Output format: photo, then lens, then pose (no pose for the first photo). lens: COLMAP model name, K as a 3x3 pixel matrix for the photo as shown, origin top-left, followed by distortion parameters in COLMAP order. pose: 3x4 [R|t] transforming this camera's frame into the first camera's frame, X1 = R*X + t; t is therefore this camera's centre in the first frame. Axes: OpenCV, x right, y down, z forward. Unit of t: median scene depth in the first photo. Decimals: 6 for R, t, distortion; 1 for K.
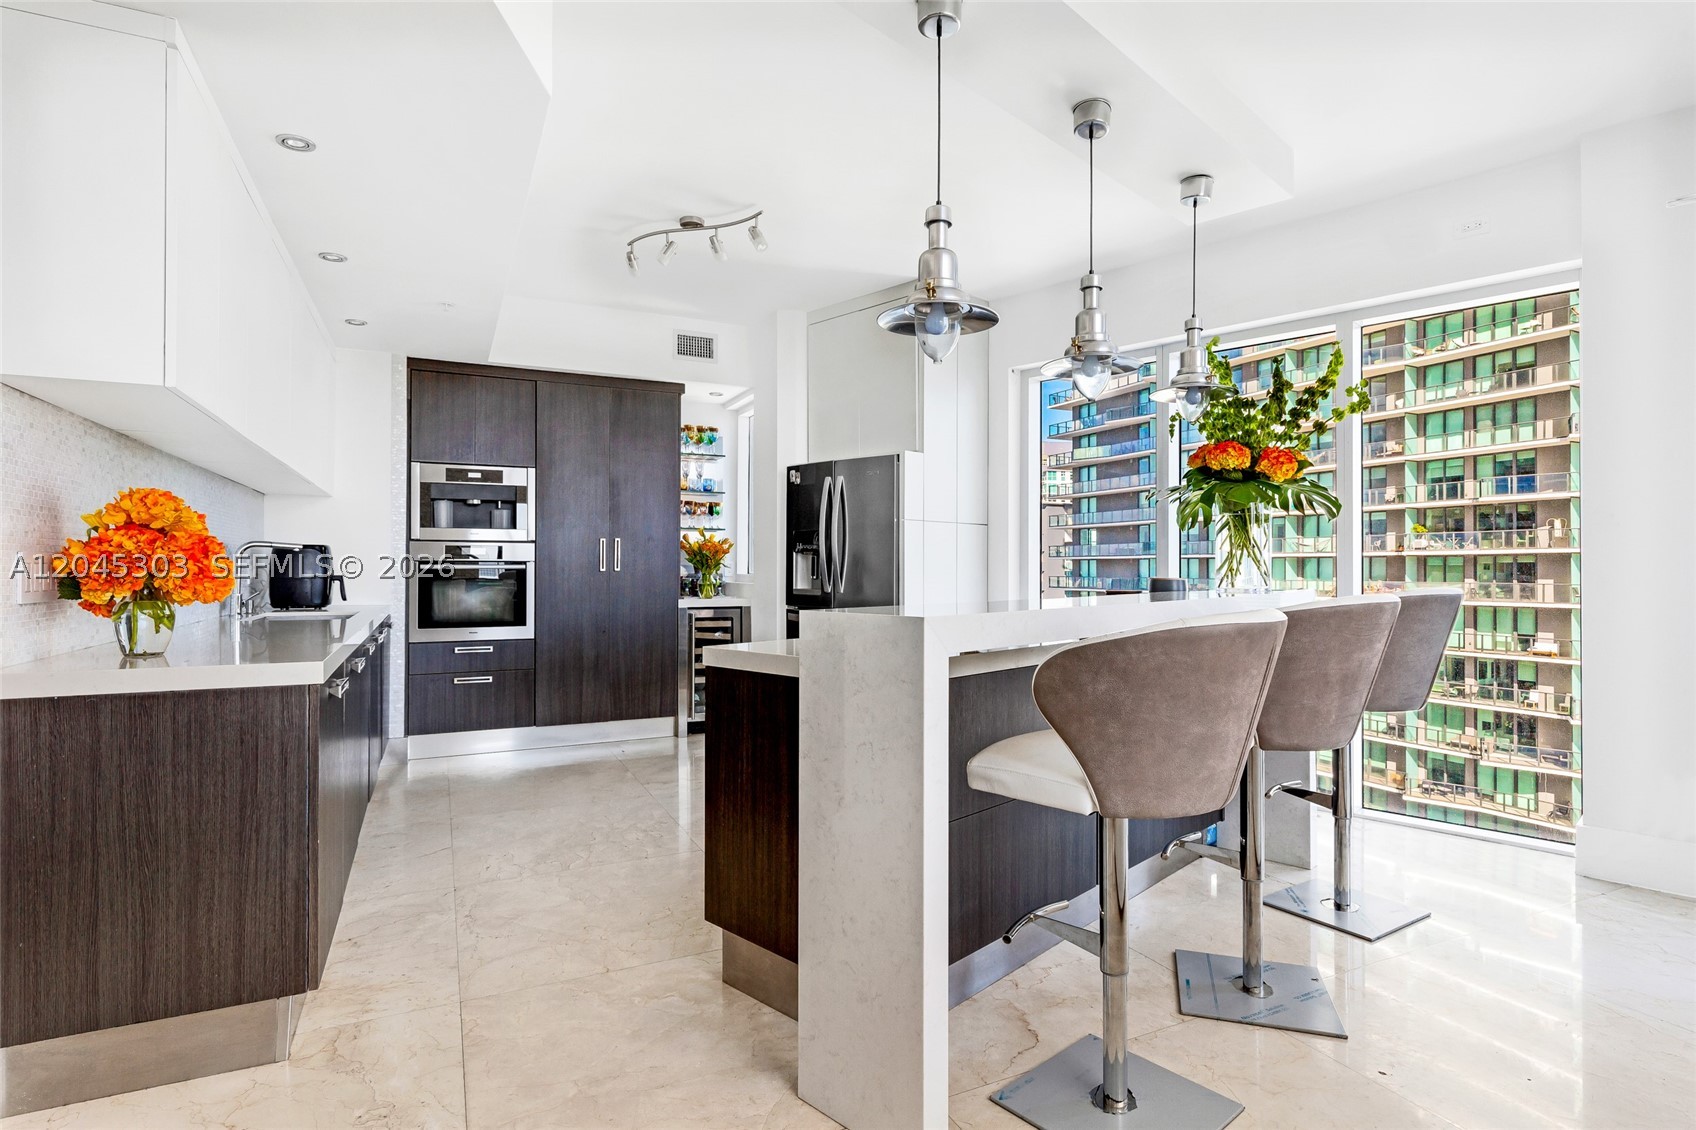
lens RADIAL K [[868.2, 0, 852.9], [0, 868.2, 567.9], [0, 0, 1]] dist [-0.001515, -0.002061]
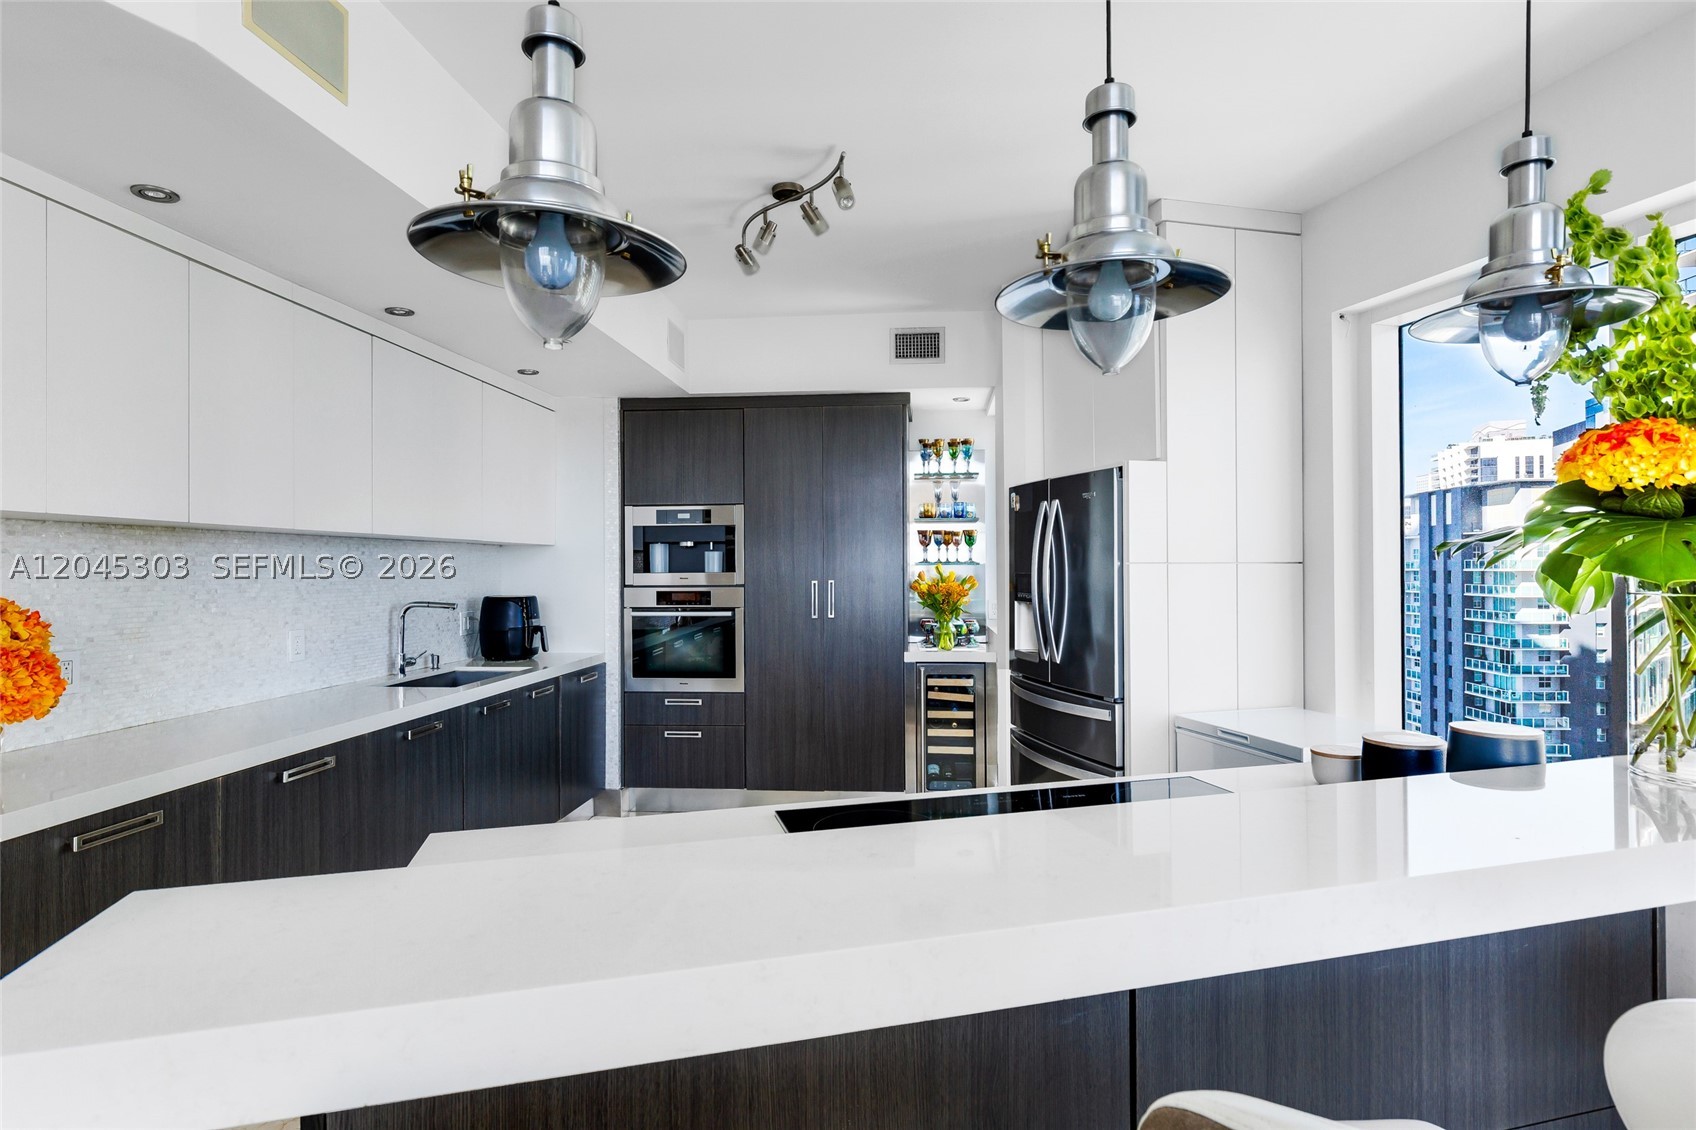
lens RADIAL K [[868.2, 0, 848.6], [0, 868.2, 563.9], [0, 0, 1]] dist [-0.001515, -0.002061]
pose [[0.862631, -0.010532, -0.505724, 0.192172], [0.008824, 0.999944, -0.005774, -0.047918], [0.505757, 0.000519, 0.862676, 0.280093]]
